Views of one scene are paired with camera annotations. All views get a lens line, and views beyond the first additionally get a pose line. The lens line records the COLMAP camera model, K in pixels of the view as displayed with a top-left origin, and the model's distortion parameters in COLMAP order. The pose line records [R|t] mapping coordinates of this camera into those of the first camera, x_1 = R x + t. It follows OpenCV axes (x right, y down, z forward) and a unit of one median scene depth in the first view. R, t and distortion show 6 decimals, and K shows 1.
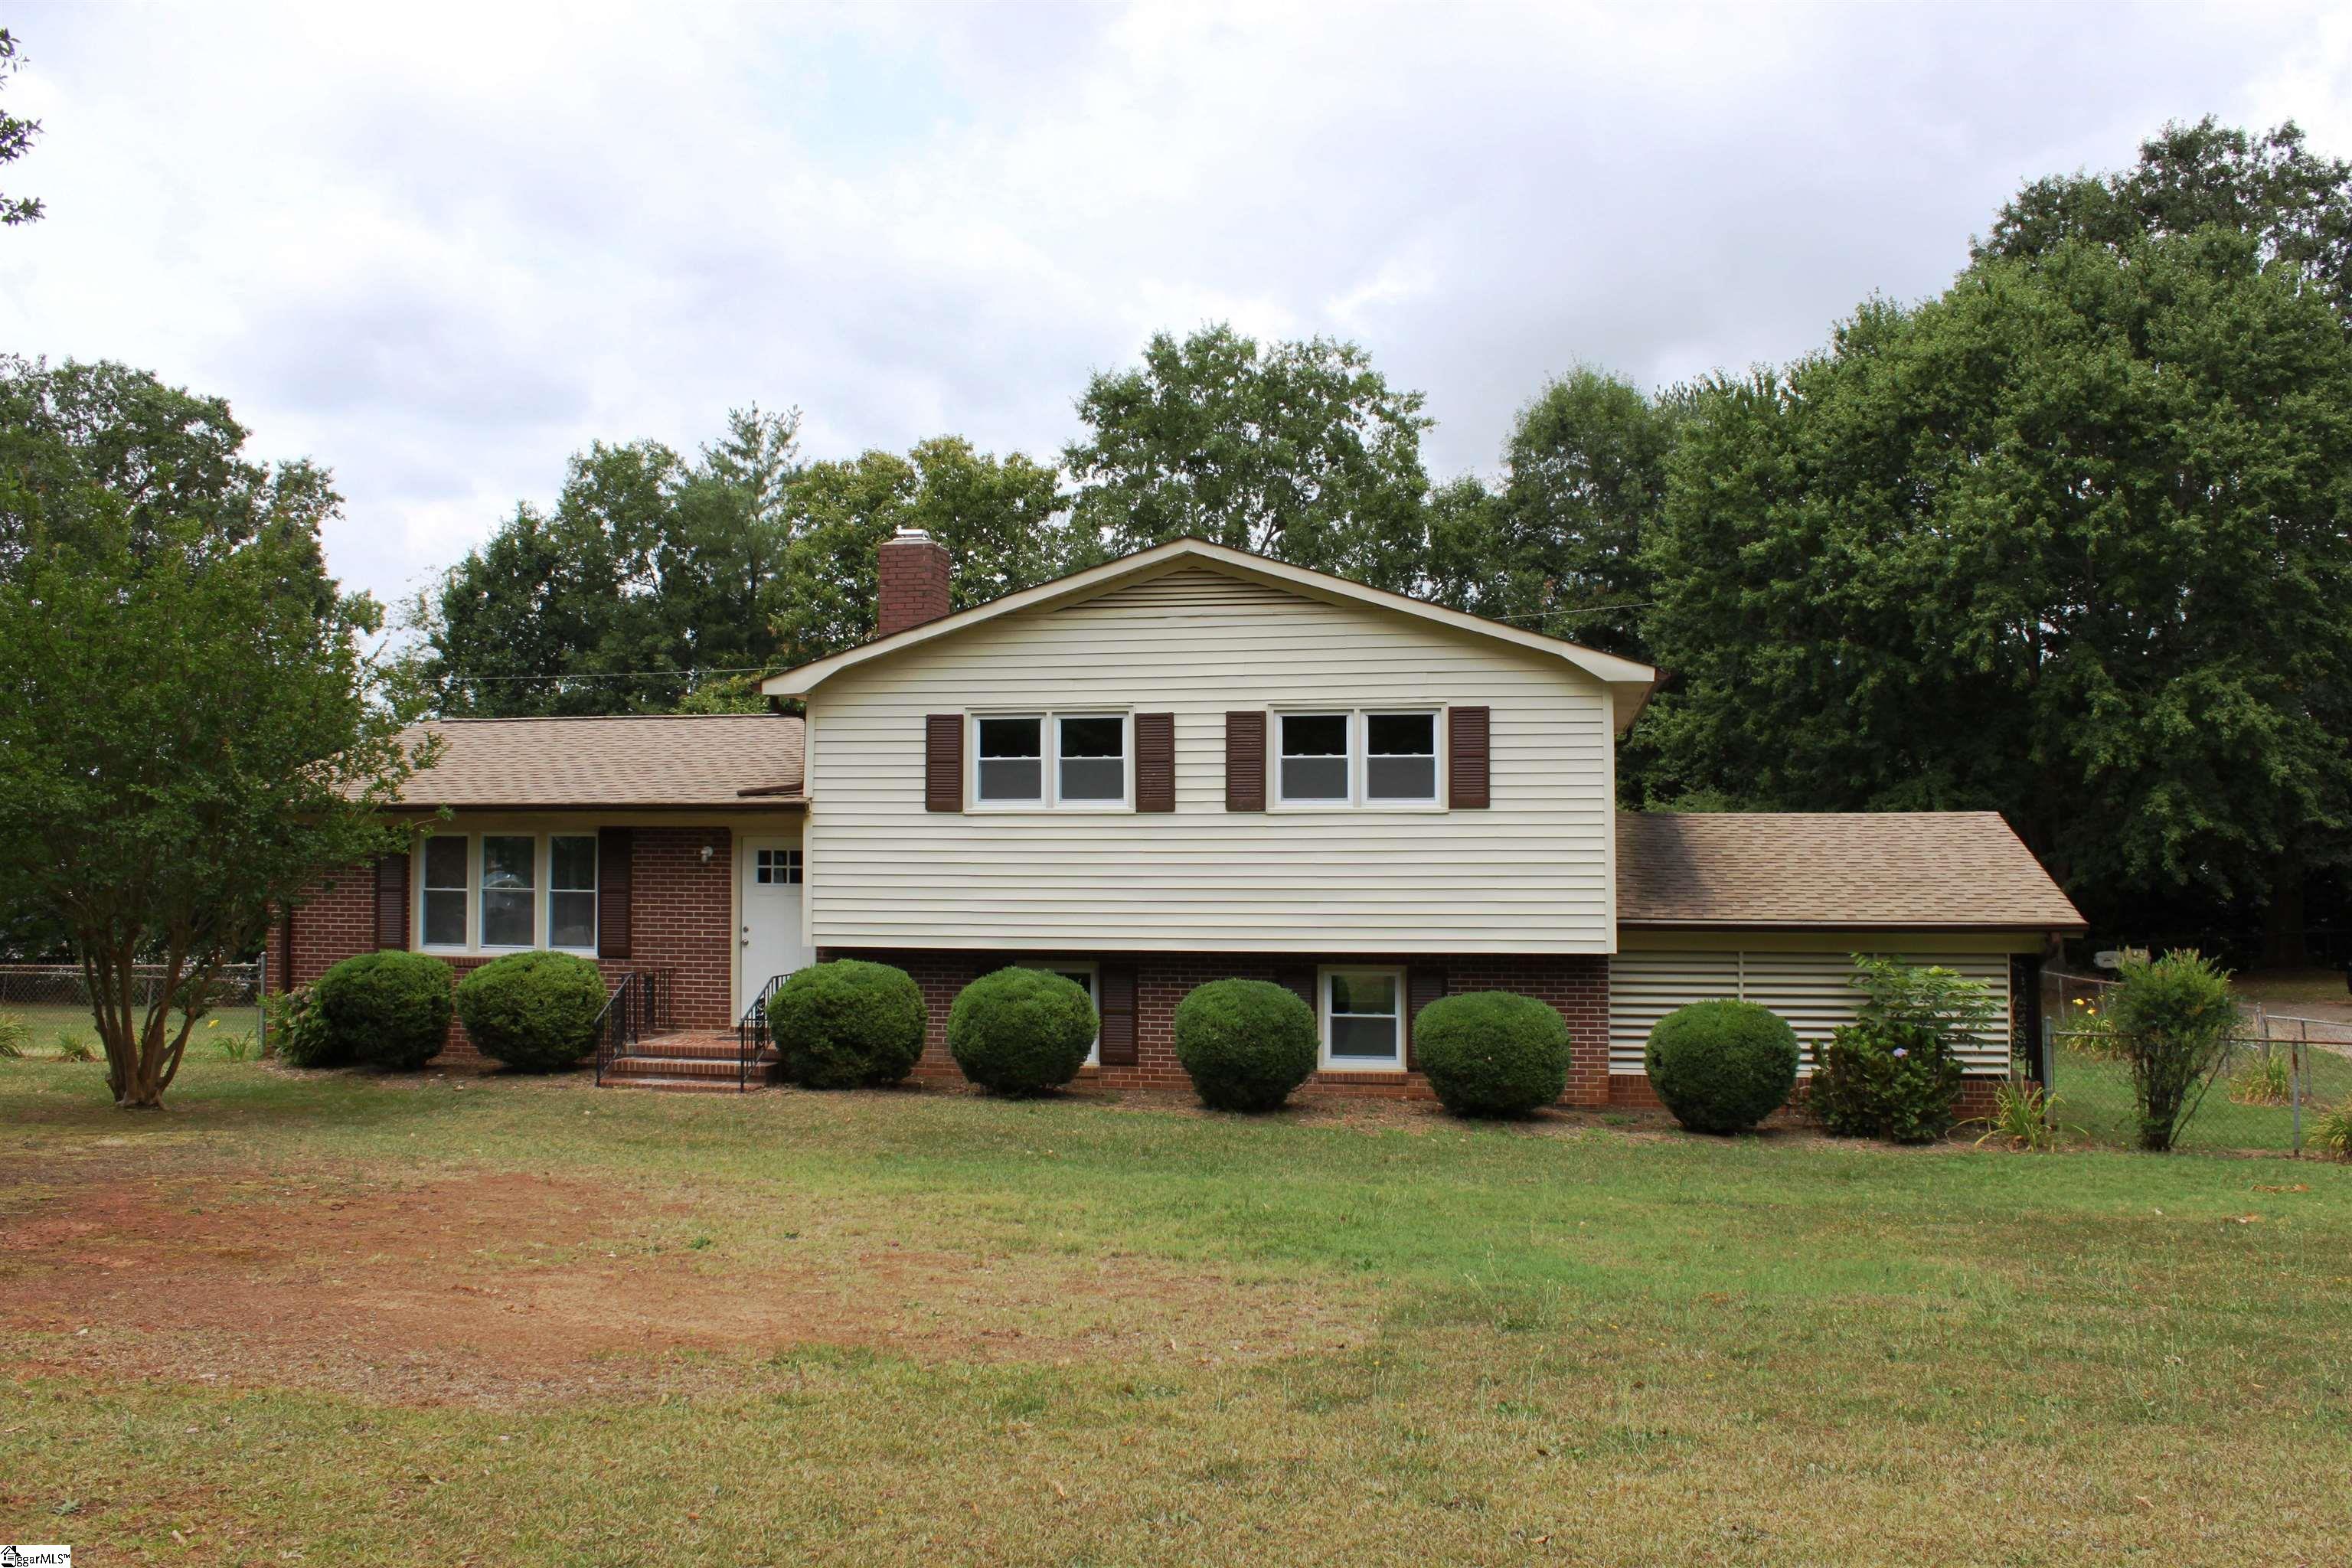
lens RADIAL K [[1893.8, 0, 1176.0], [0, 1893.8, 784.0], [0, 0, 1]] dist [-0.144027, 0.110372]
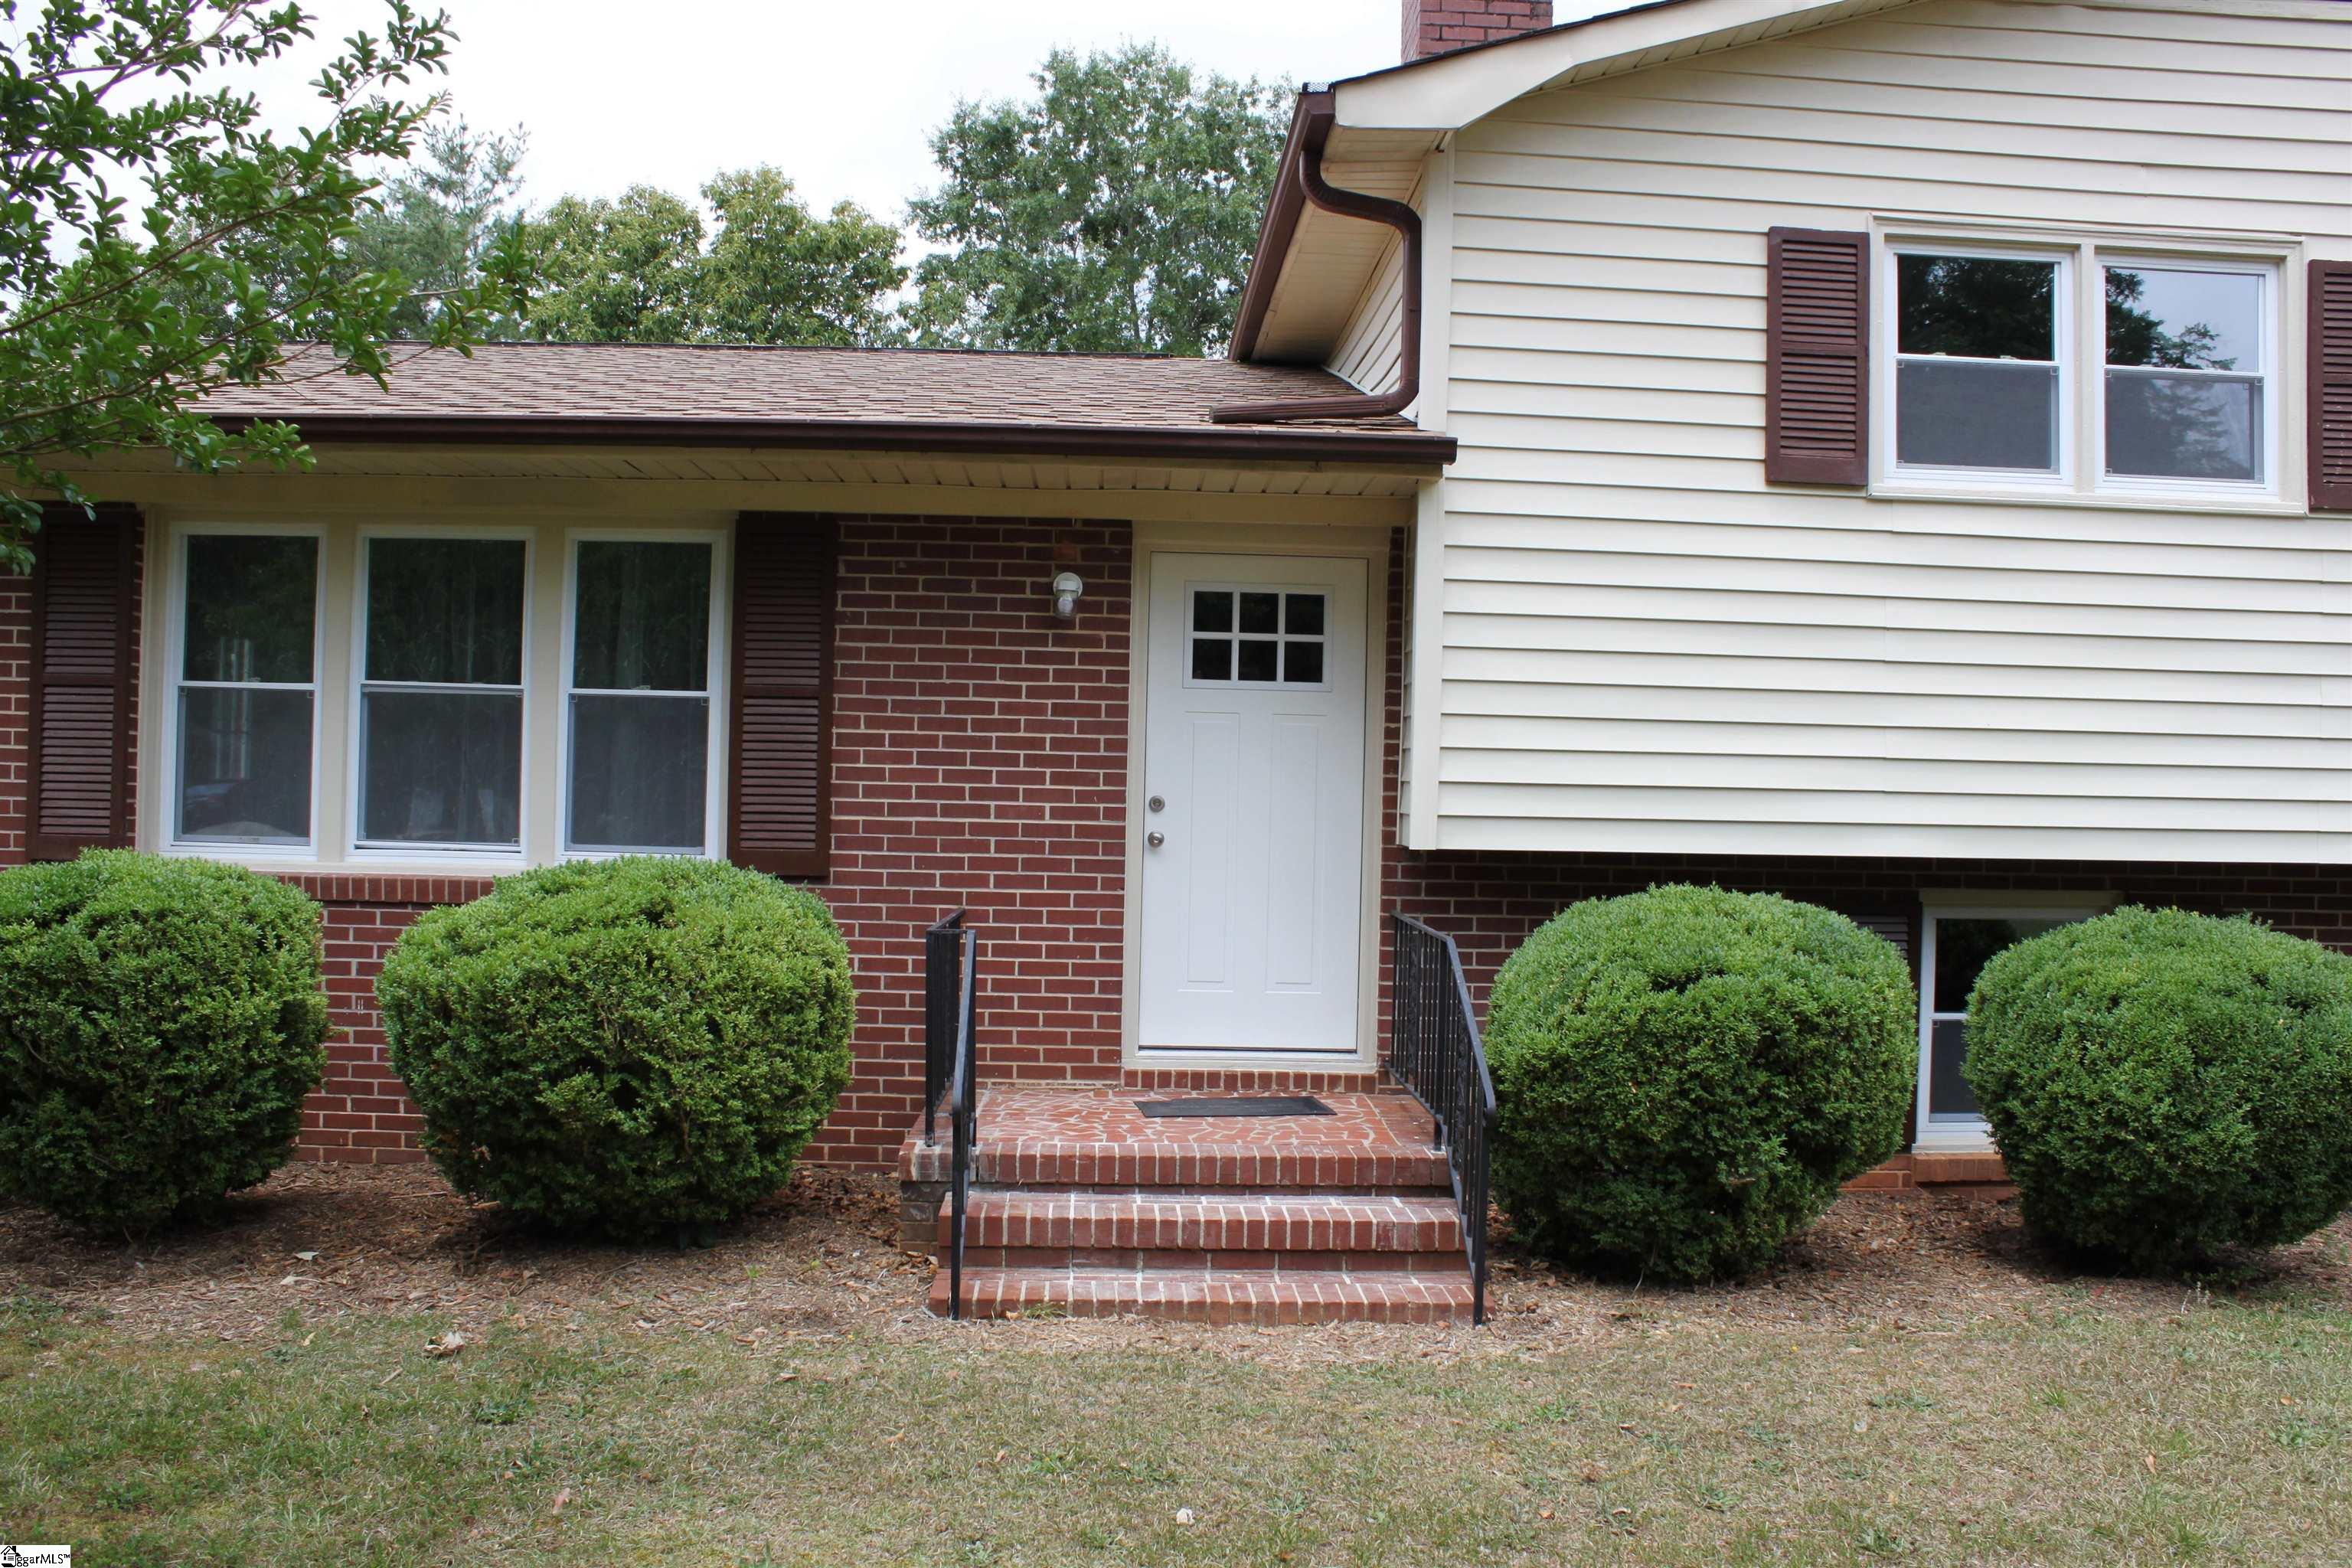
lens RADIAL K [[1893.8, 0, 1176.0], [0, 1893.8, 784.0], [0, 0, 1]] dist [-0.144027, 0.110372]
pose [[0.973488, 0.020127, 0.227851, -0.305074], [-0.029158, 0.998914, 0.036339, 0.058810], [-0.226872, -0.042019, 0.973018, 0.625773]]
